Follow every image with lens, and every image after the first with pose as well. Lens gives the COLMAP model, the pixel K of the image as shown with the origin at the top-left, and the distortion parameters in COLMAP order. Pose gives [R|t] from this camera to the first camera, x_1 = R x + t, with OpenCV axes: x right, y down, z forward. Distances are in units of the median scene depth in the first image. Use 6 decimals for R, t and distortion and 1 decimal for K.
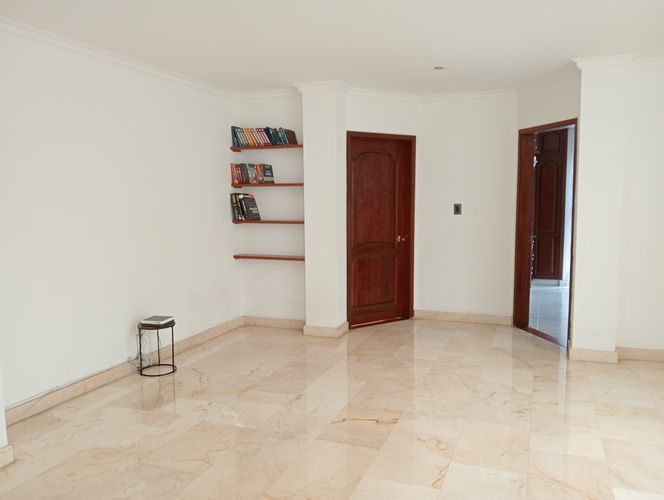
lens RADIAL K [[535.3, 0, 335.2], [0, 535.3, 249.0], [0, 0, 1]] dist [0.098446, -0.208913]
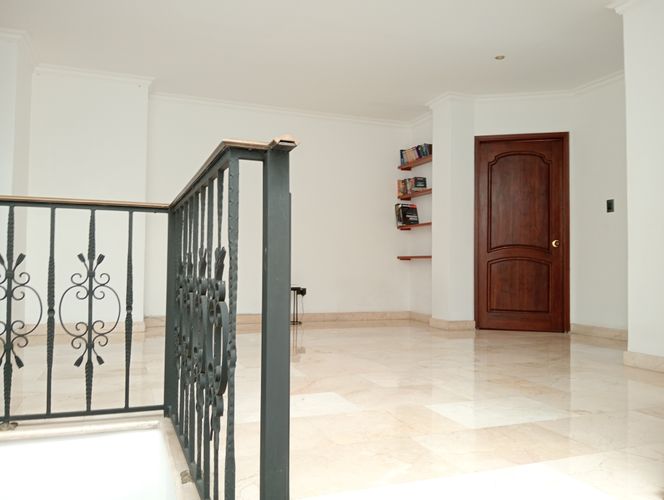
lens RADIAL K [[535.3, 0, 335.2], [0, 535.3, 249.0], [0, 0, 1]] dist [0.098446, -0.208913]
pose [[0.676132, -0.009727, -0.736716, 0.593681], [-0.084343, 0.992318, -0.090508, 0.115046], [0.731937, 0.123332, 0.670118, 0.110088]]
